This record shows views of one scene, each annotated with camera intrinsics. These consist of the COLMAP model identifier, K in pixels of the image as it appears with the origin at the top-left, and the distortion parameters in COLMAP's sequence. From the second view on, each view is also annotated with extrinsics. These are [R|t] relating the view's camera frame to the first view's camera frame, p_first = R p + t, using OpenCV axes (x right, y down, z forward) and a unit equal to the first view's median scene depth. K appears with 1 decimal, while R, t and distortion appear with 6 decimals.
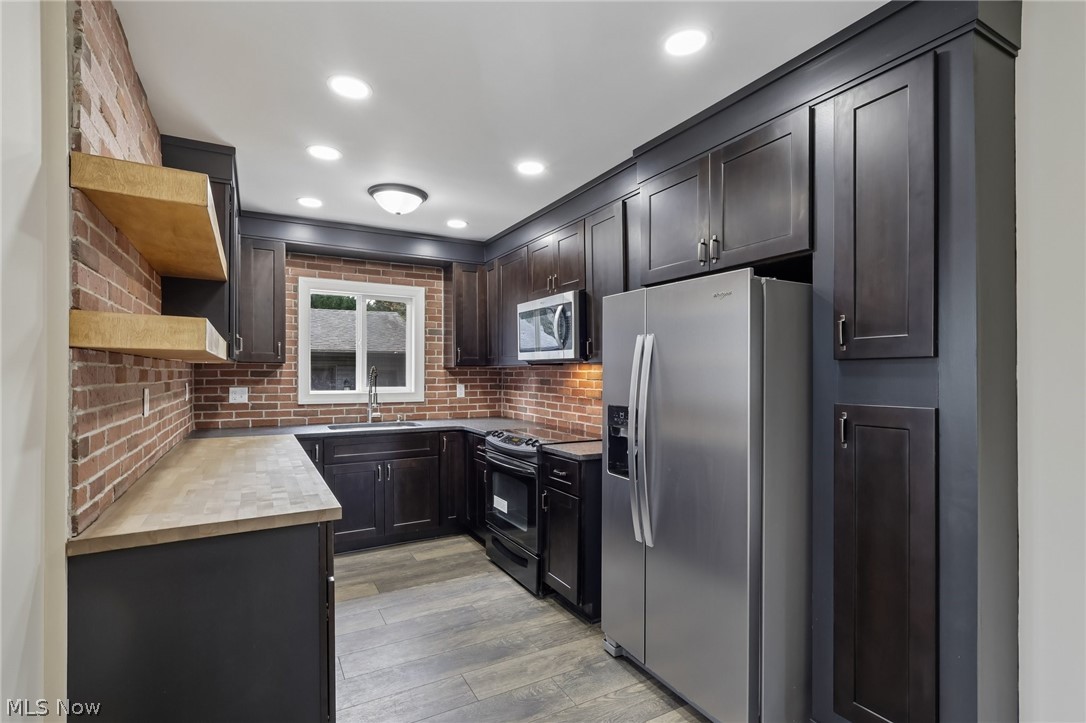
lens RADIAL K [[506.5, 0, 520.0], [0, 506.5, 370.2], [0, 0, 1]] dist [-0.004786, 0.001947]
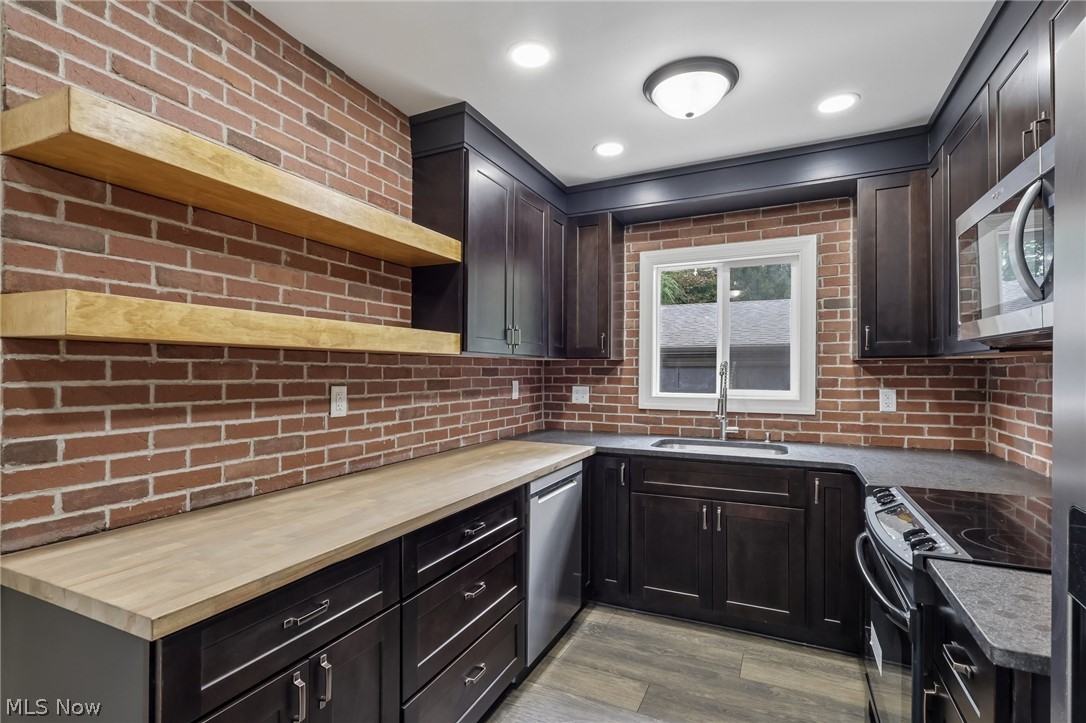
lens RADIAL K [[506.5, 0, 543.0], [0, 506.5, 372.0], [0, 0, 1]] dist [-0.004786, 0.001947]
pose [[0.605636, -0.000430, -0.795742, 0.115818], [0.005314, 0.999980, 0.003504, 0.004654], [0.795724, -0.006350, 0.605626, 0.372386]]
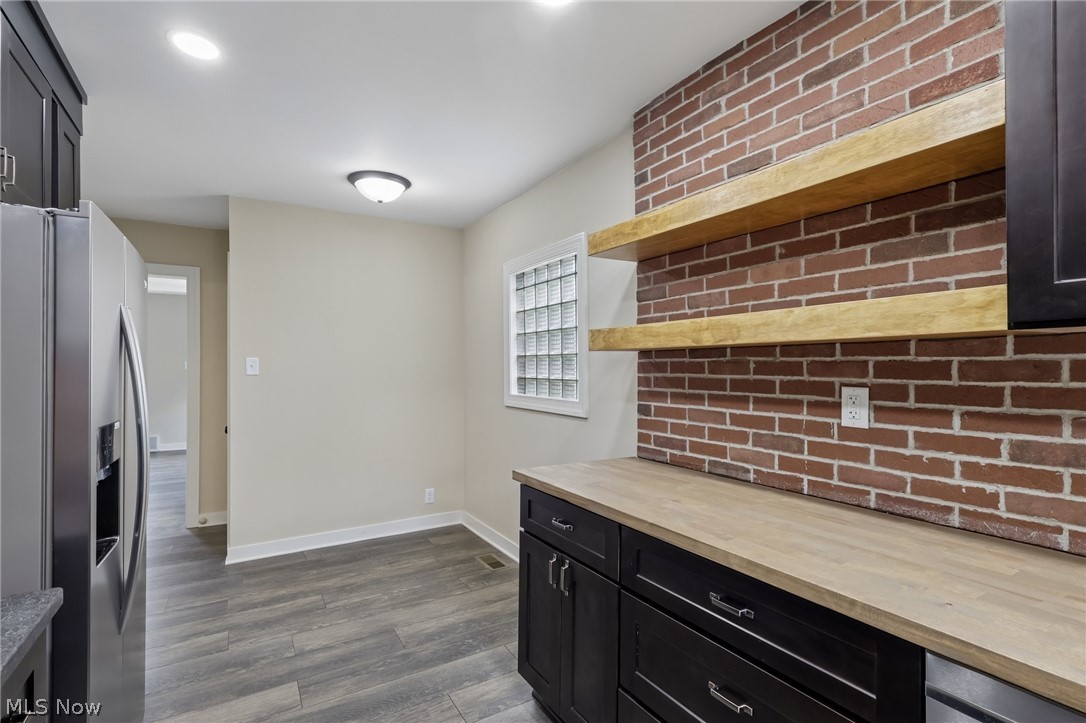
lens RADIAL K [[506.5, 0, 539.3], [0, 506.5, 365.9], [0, 0, 1]] dist [-0.004786, 0.001947]
pose [[-0.997787, -0.002694, -0.066433, -0.123375], [-0.001978, 0.999939, -0.010842, 0.007580], [0.066458, -0.010687, -0.997732, 0.843257]]
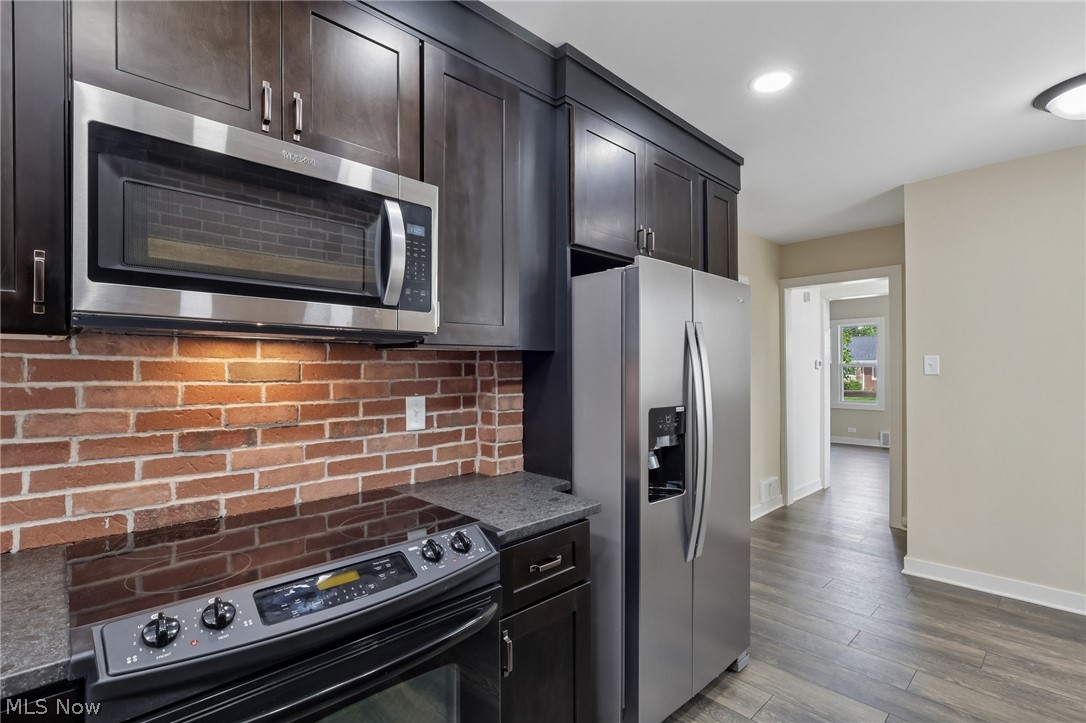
lens RADIAL K [[506.5, 0, 541.5], [0, 506.5, 371.2], [0, 0, 1]] dist [-0.004786, 0.001947]
pose [[-0.262589, 0.001777, 0.964906, -0.260411], [0.000728, 0.999998, -0.001643, 0.009725], [-0.964908, 0.000271, -0.262590, 0.748285]]
